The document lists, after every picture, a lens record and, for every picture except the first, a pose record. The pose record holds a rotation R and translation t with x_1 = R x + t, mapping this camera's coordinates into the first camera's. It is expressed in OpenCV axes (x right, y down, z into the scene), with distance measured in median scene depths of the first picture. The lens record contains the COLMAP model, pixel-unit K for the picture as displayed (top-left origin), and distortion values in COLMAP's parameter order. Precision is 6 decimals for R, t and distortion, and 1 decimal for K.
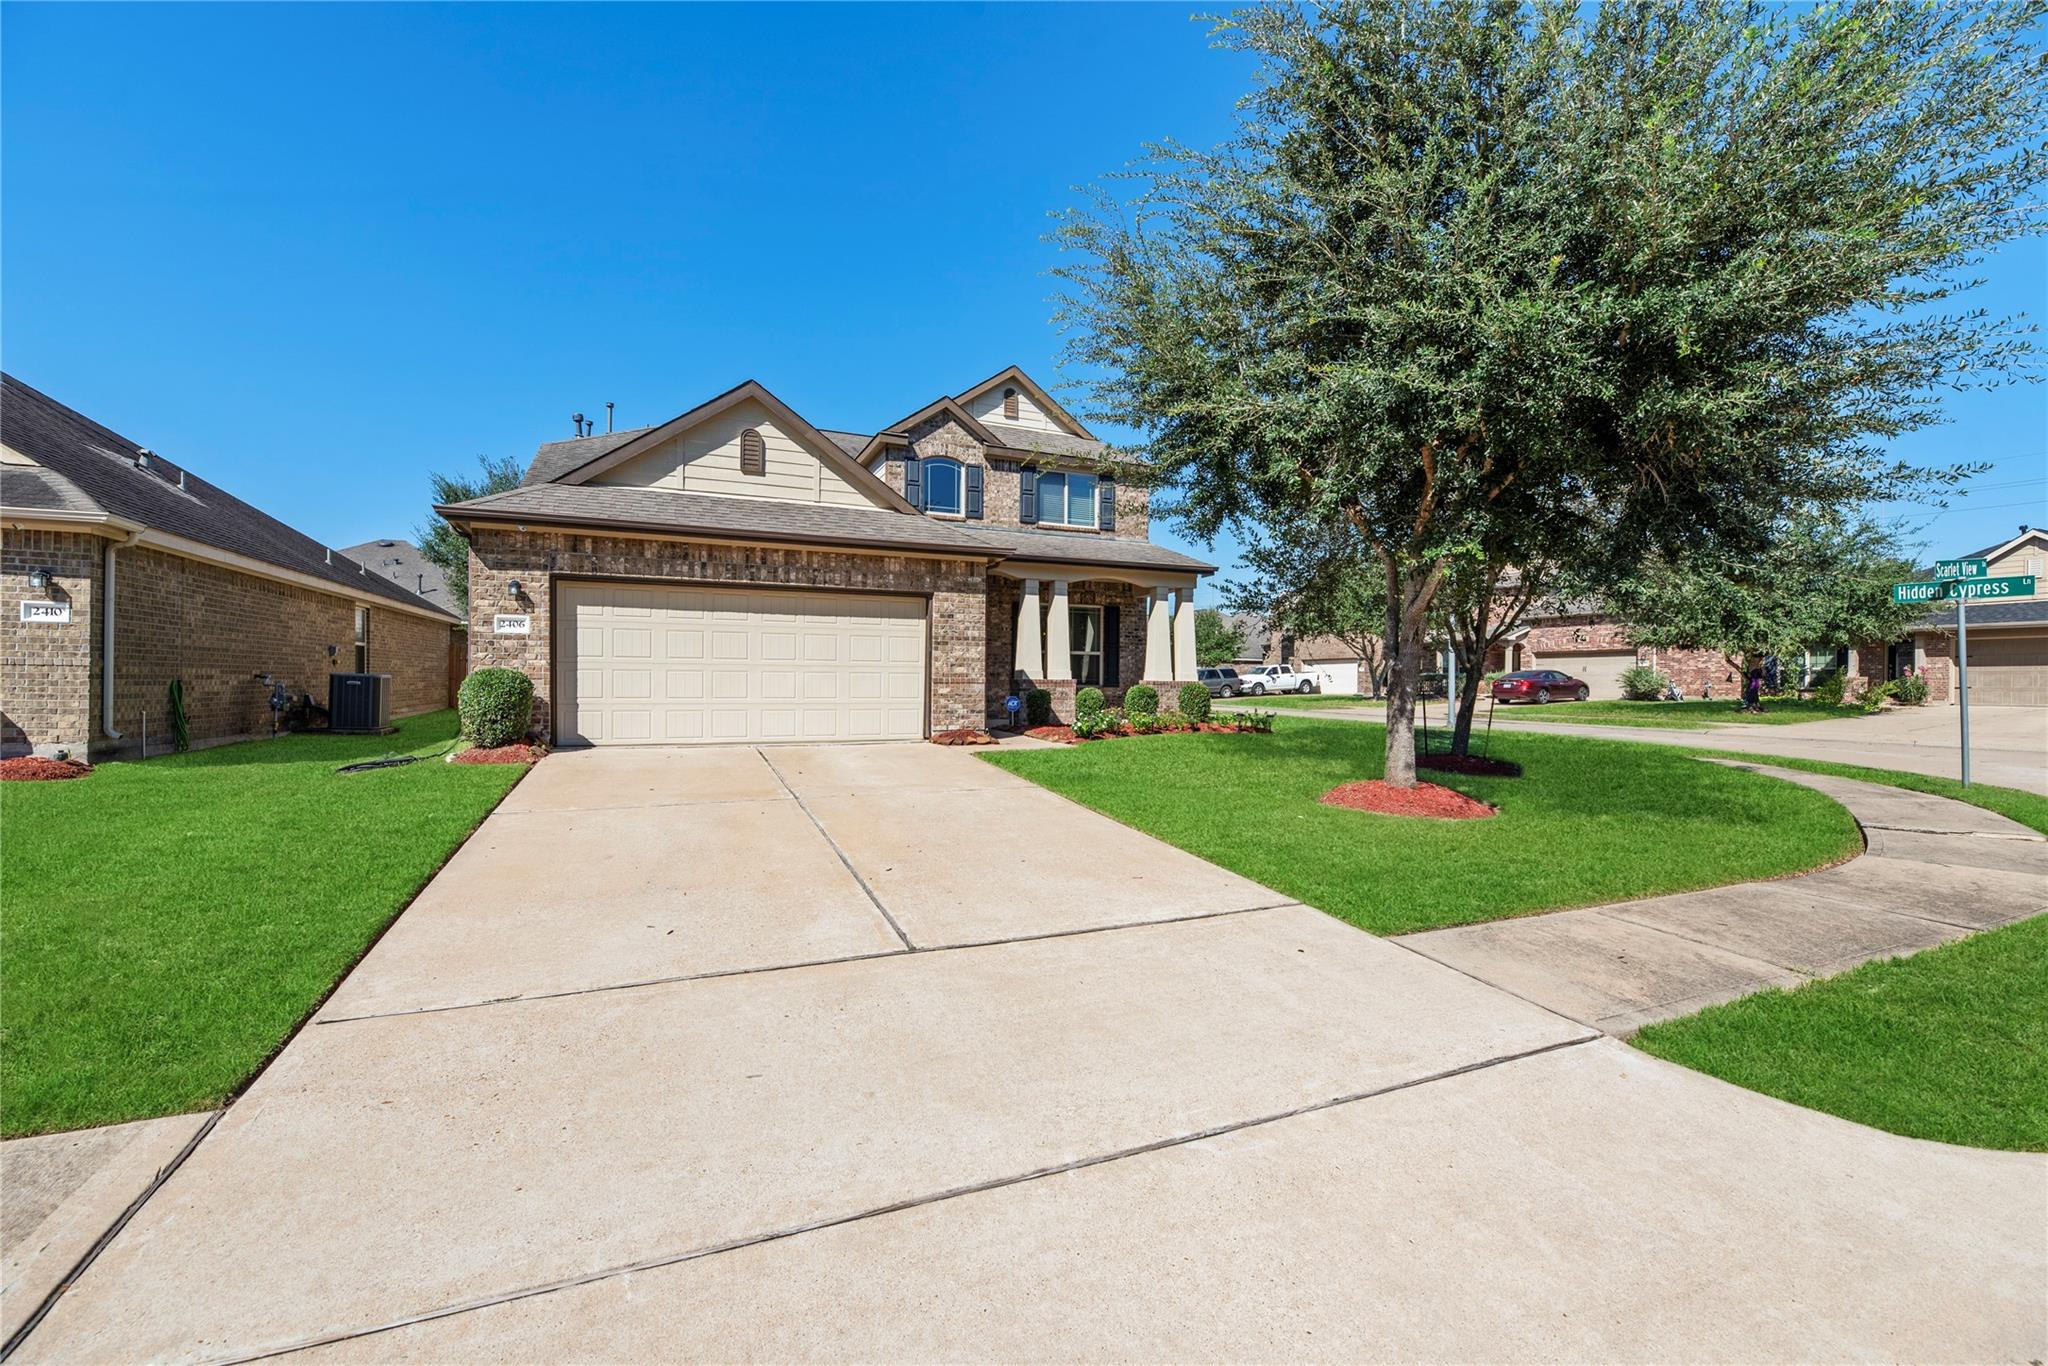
lens RADIAL K [[887.3, 0, 1024.0], [0, 887.3, 683.0], [0, 0, 1]] dist [0.000962, 0.000037]
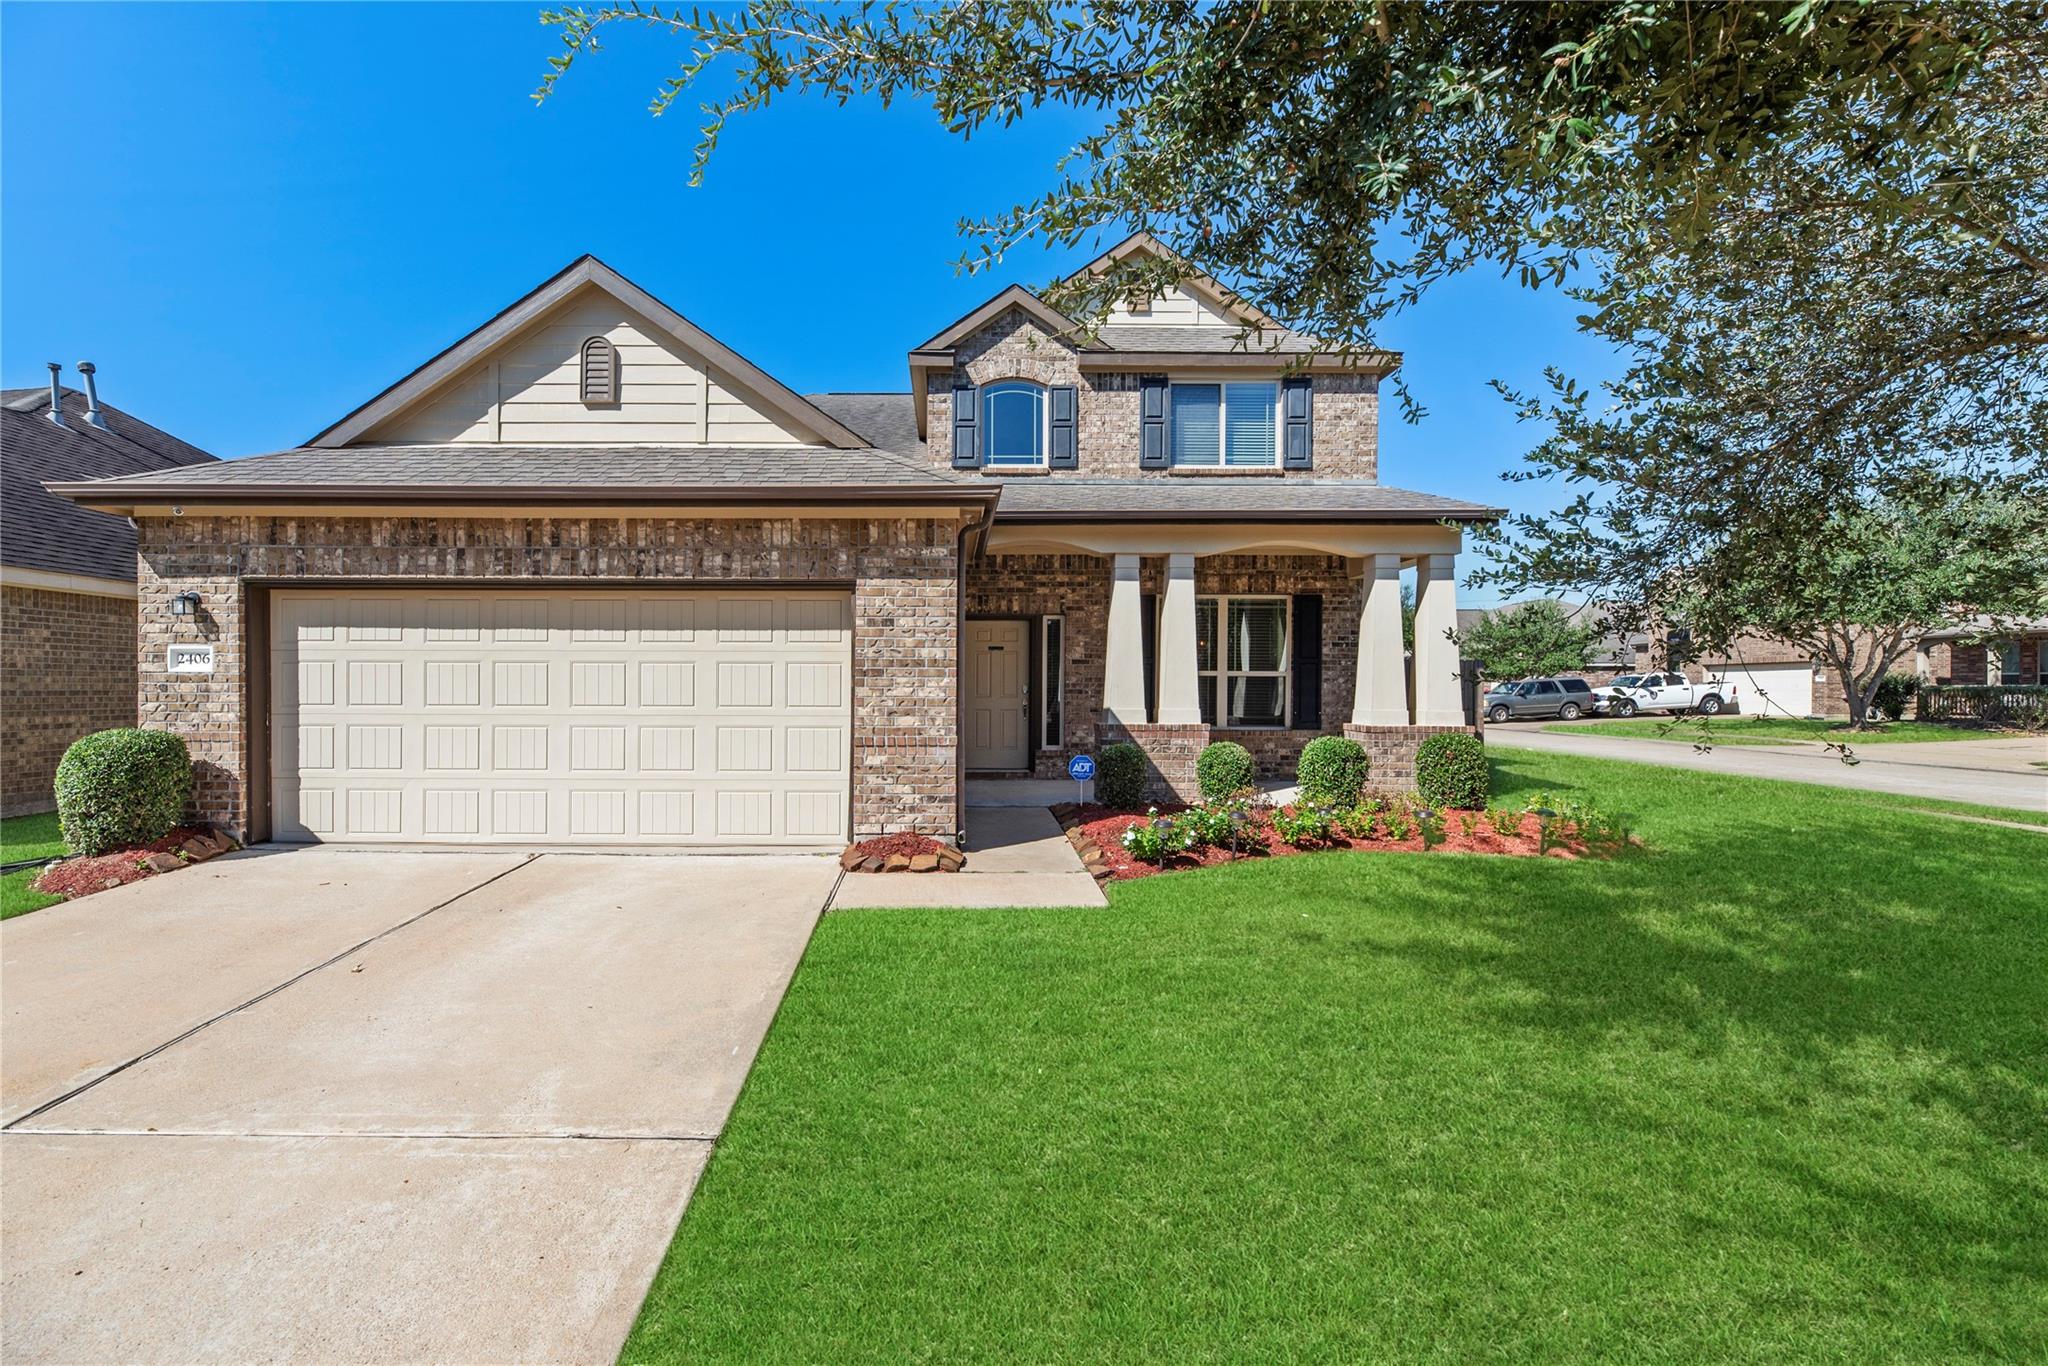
lens RADIAL K [[769.7, 0, 1019.5], [0, 769.7, 680.2], [0, 0, 1]] dist [-0.000696, -0.000053]
pose [[0.913035, -0.004178, -0.407859, 0.179080], [0.003828, 0.999991, -0.001672, -0.038439], [0.407862, -0.000034, 0.913043, 0.596028]]
